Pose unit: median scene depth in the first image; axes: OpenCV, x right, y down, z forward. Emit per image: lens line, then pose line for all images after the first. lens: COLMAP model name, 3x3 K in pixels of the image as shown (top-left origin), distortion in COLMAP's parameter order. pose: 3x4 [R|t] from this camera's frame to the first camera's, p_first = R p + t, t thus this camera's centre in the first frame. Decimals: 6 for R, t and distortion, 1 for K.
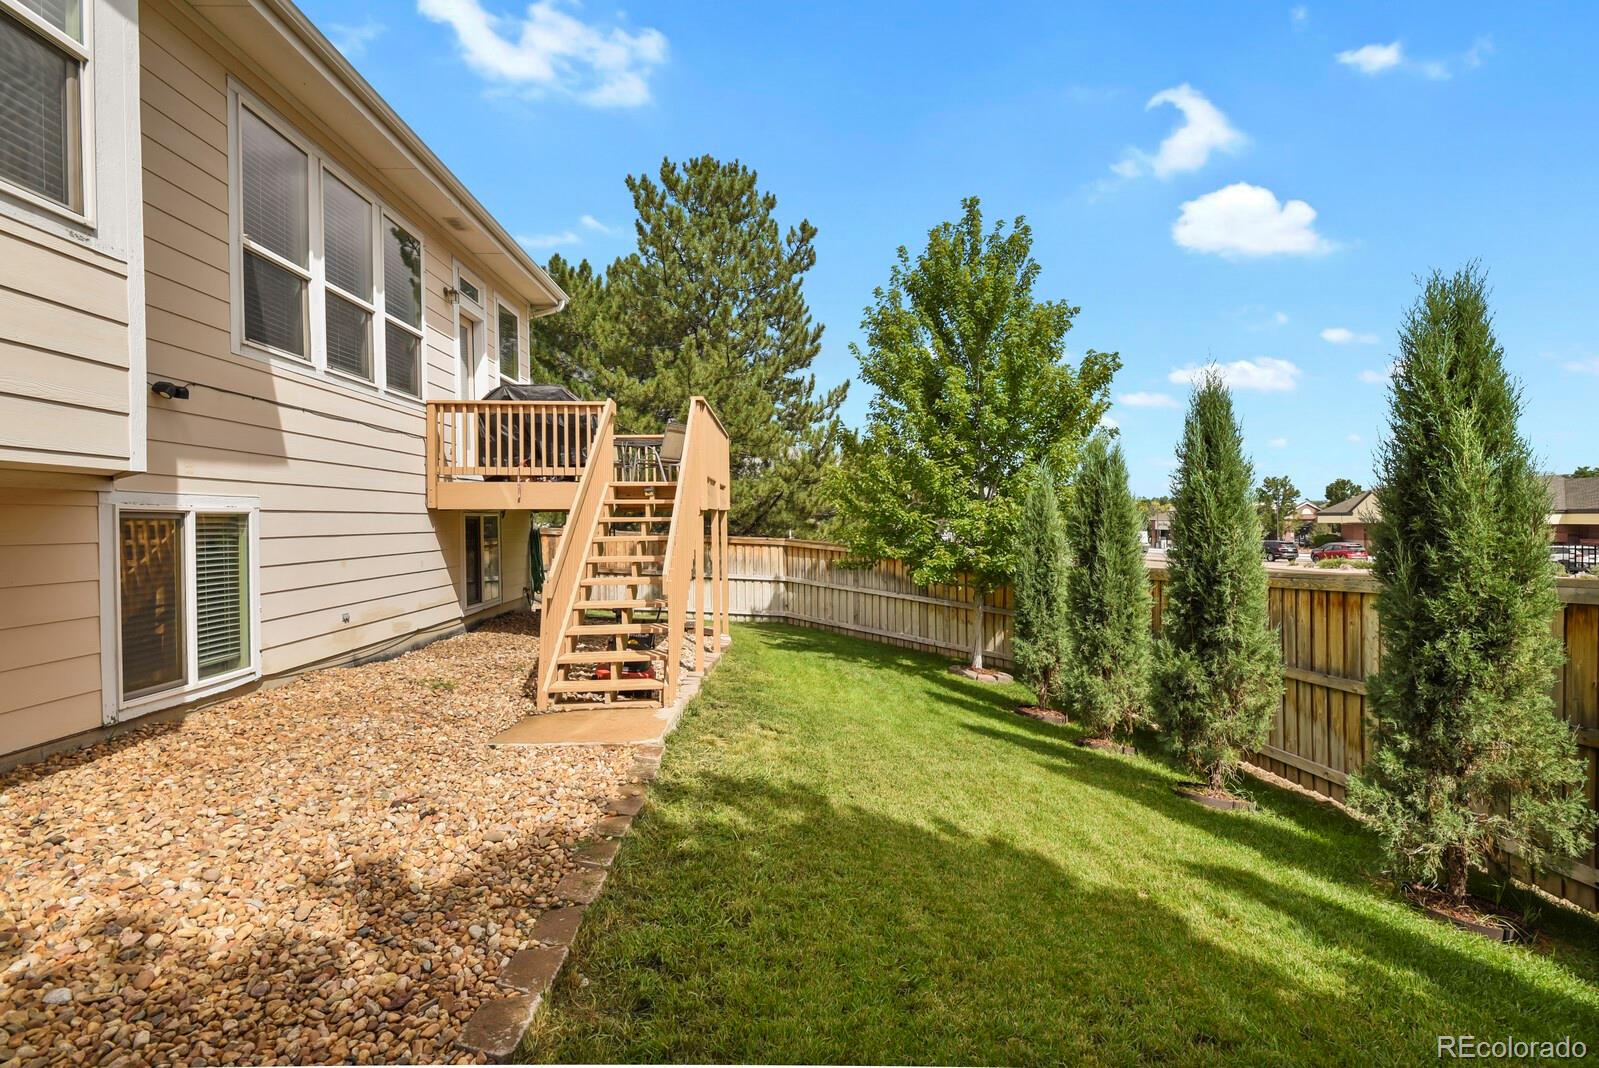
lens RADIAL K [[774.1, 0, 805.3], [0, 774.1, 530.9], [0, 0, 1]] dist [-0.004727, -0.006409]
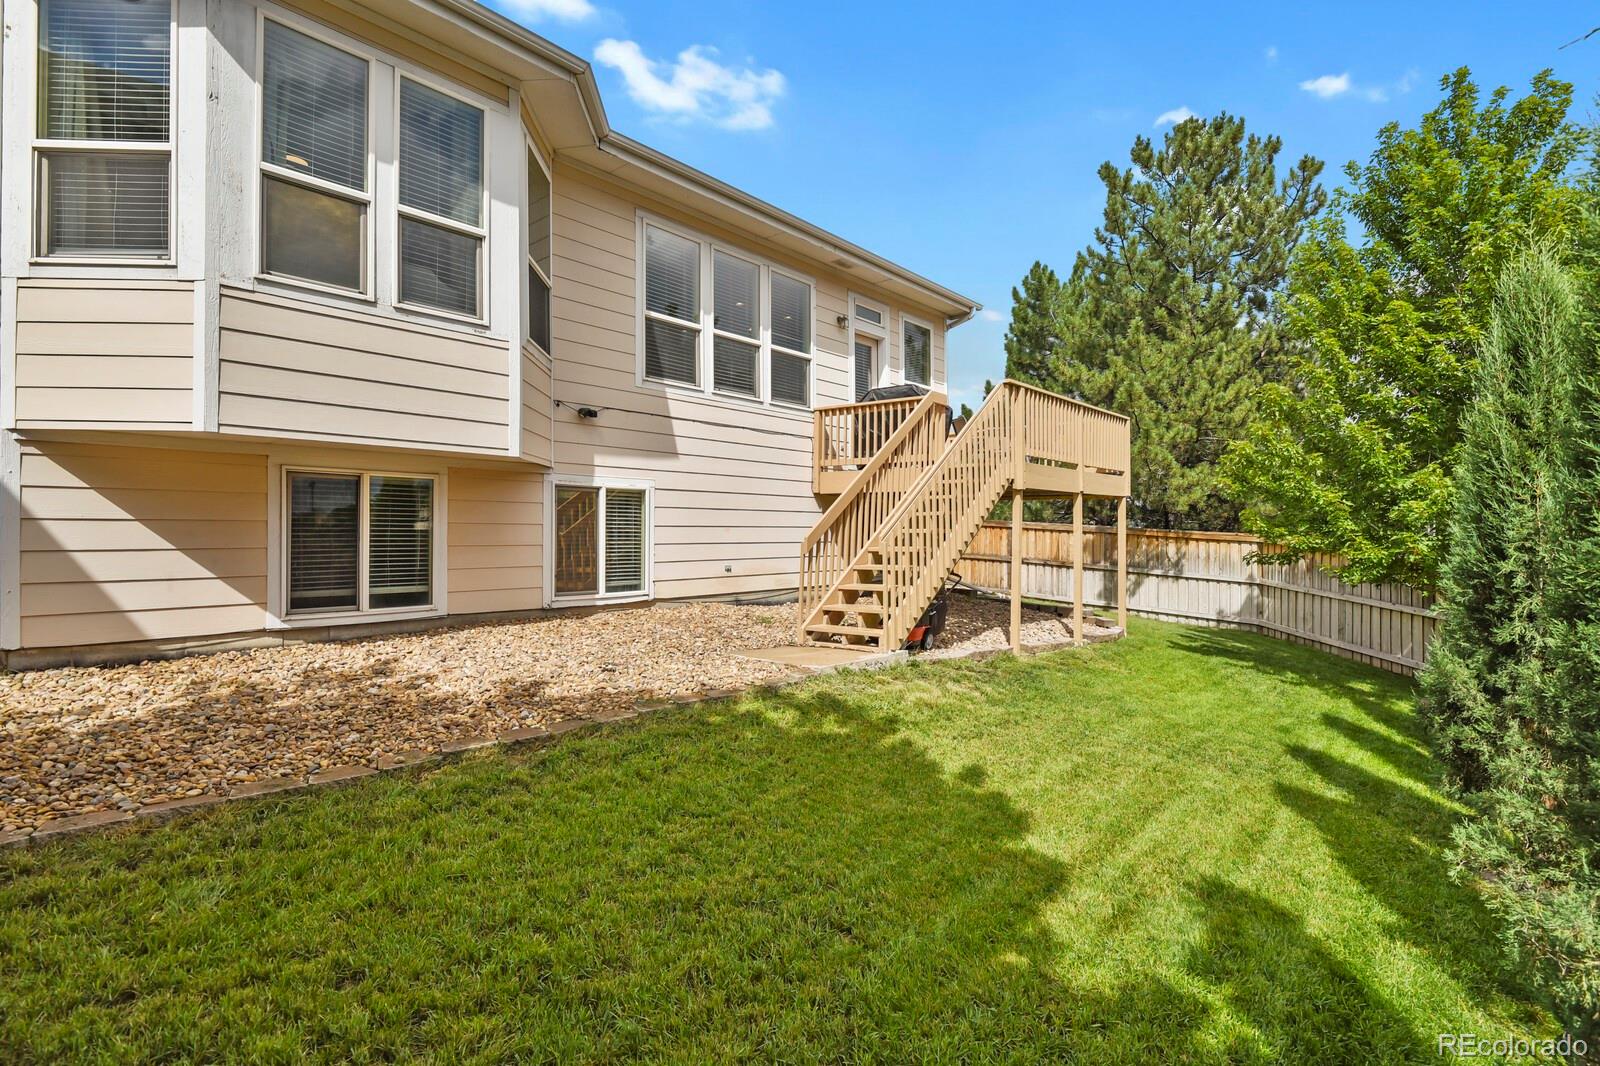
lens RADIAL K [[774.6, 0, 805.8], [0, 774.6, 529.9], [0, 0, 1]] dist [-0.004727, -0.006409]
pose [[0.735541, 0.009379, -0.677416, 0.486346], [-0.018694, 0.999804, -0.006455, 0.052908], [0.677223, 0.017412, 0.735572, 0.076637]]
